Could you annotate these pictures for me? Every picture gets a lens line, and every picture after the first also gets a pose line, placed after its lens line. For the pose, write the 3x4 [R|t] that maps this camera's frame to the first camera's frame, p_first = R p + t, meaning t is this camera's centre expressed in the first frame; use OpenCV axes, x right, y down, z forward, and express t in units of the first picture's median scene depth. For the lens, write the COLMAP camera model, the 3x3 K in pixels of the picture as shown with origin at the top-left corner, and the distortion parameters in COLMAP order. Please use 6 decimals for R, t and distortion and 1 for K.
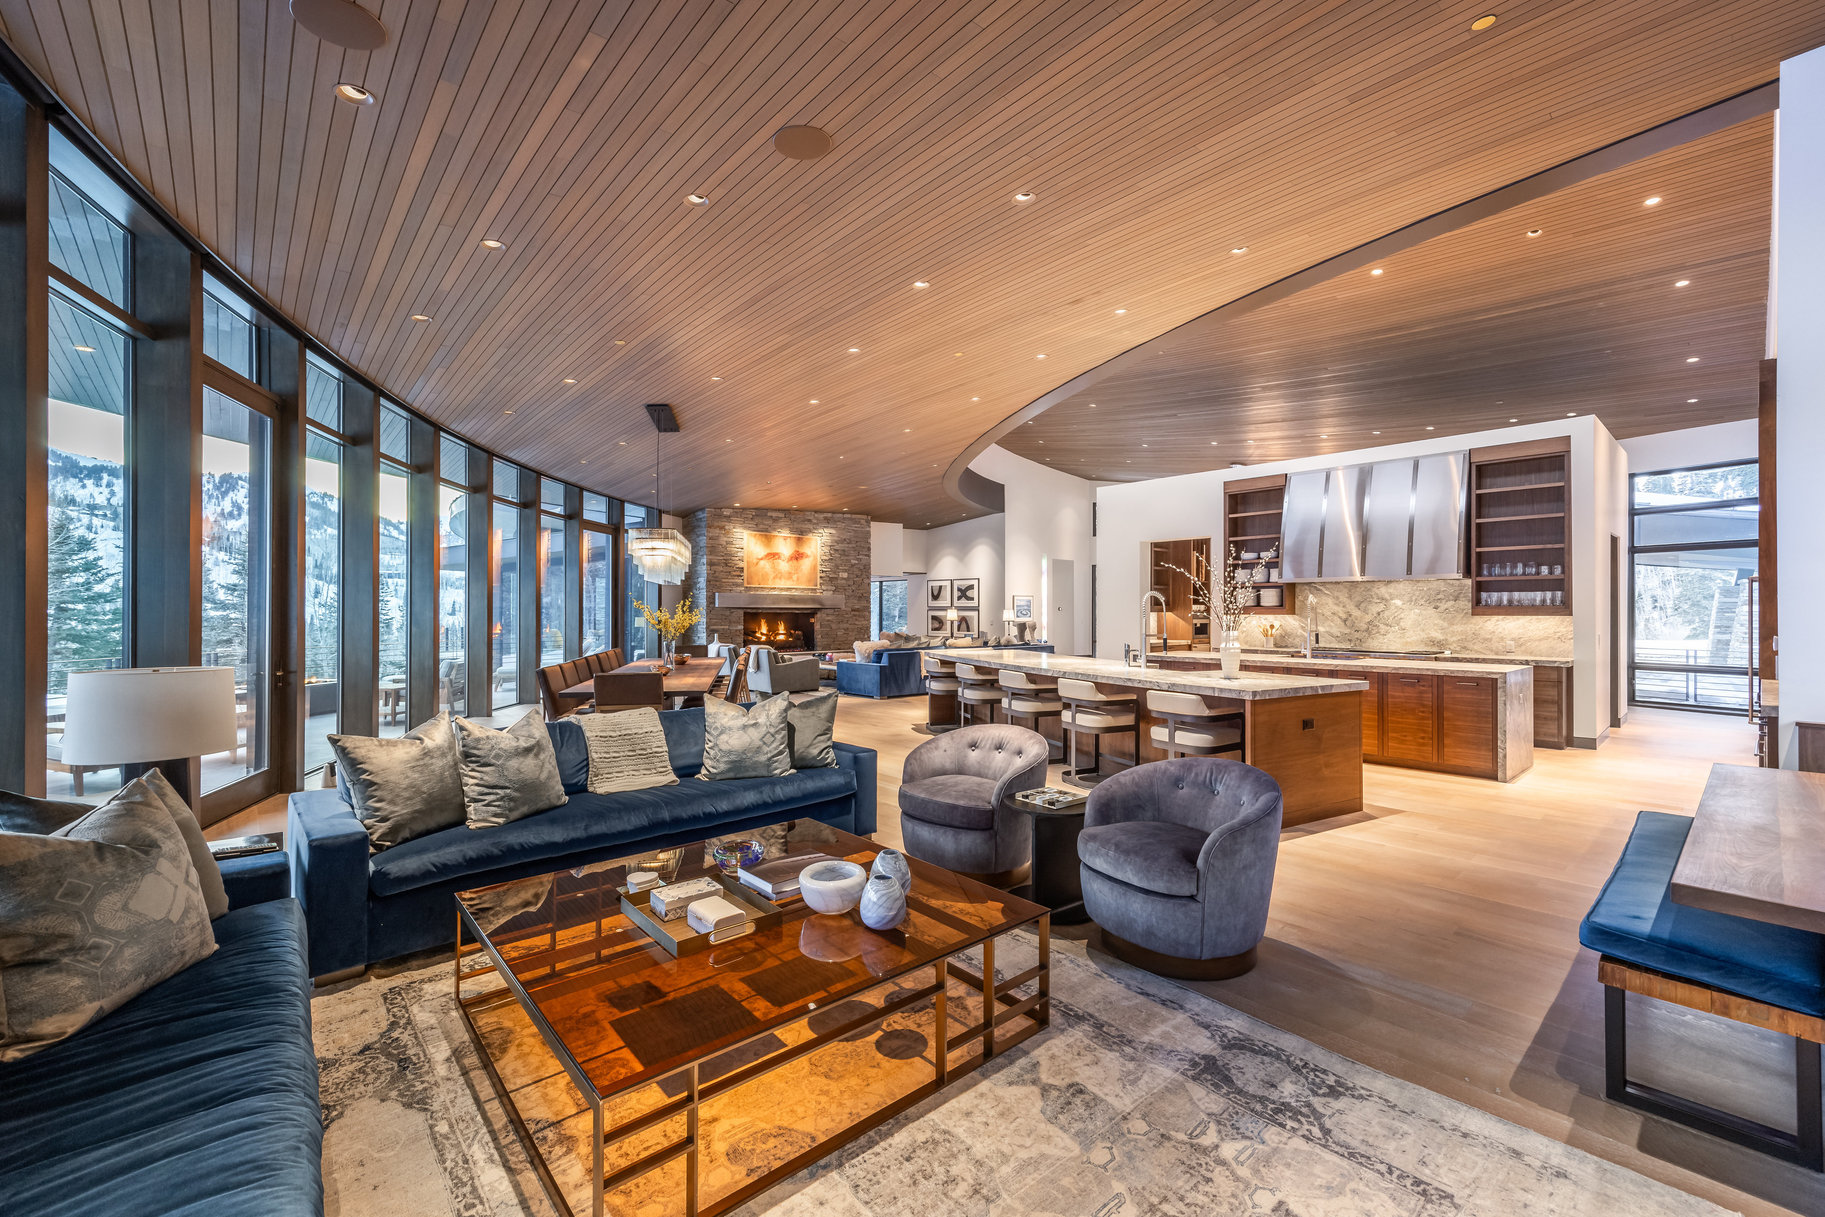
lens RADIAL K [[932.6, 0, 912.5], [0, 932.6, 608.5], [0, 0, 1]] dist [0.000888, -0.000464]
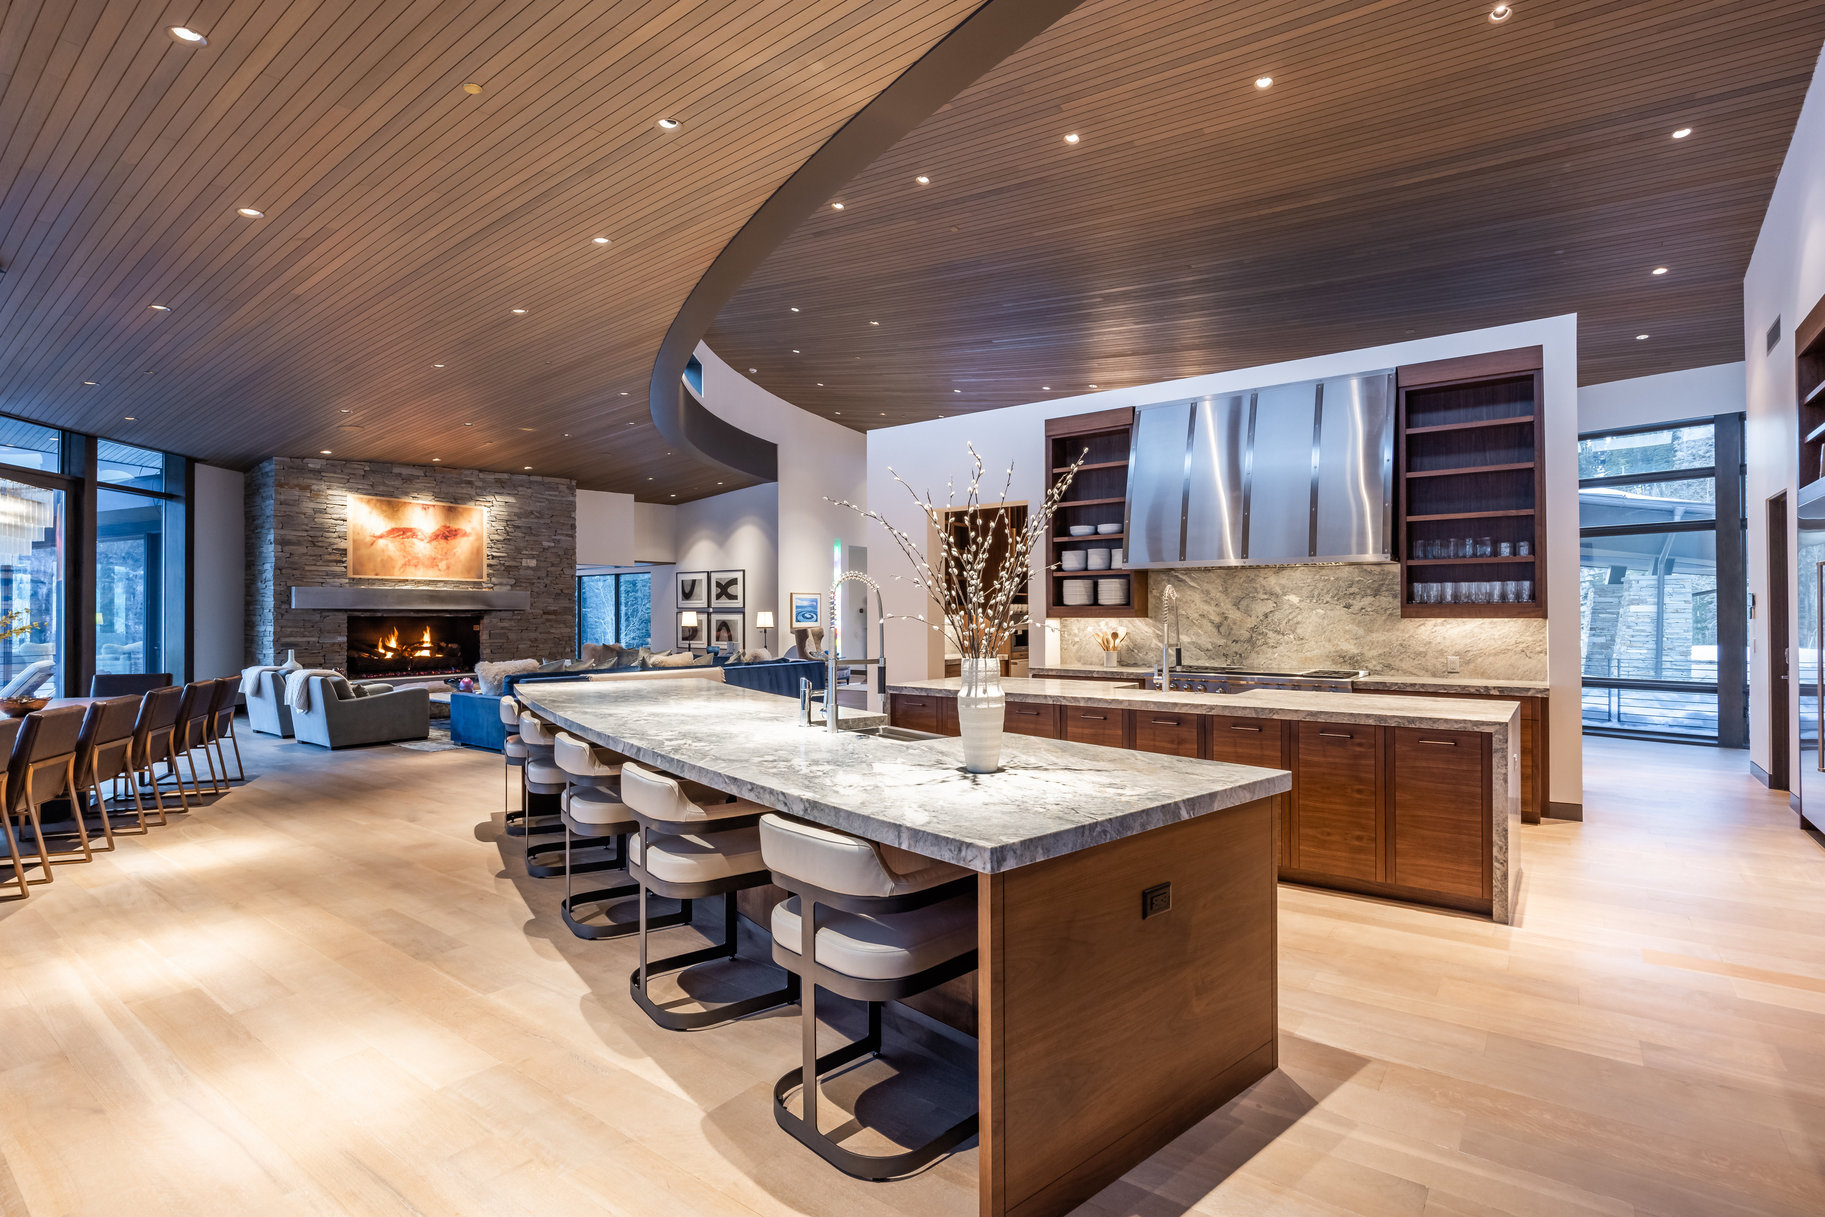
lens RADIAL K [[883.1, 0, 912.5], [0, 883.1, 608.5], [0, 0, 1]] dist [-0.019801, 0.000662]
pose [[0.993379, -0.002195, 0.114866, 0.172554], [0.002634, 0.999990, -0.003675, 0.002014], [-0.114857, 0.003953, 0.993374, 0.396305]]
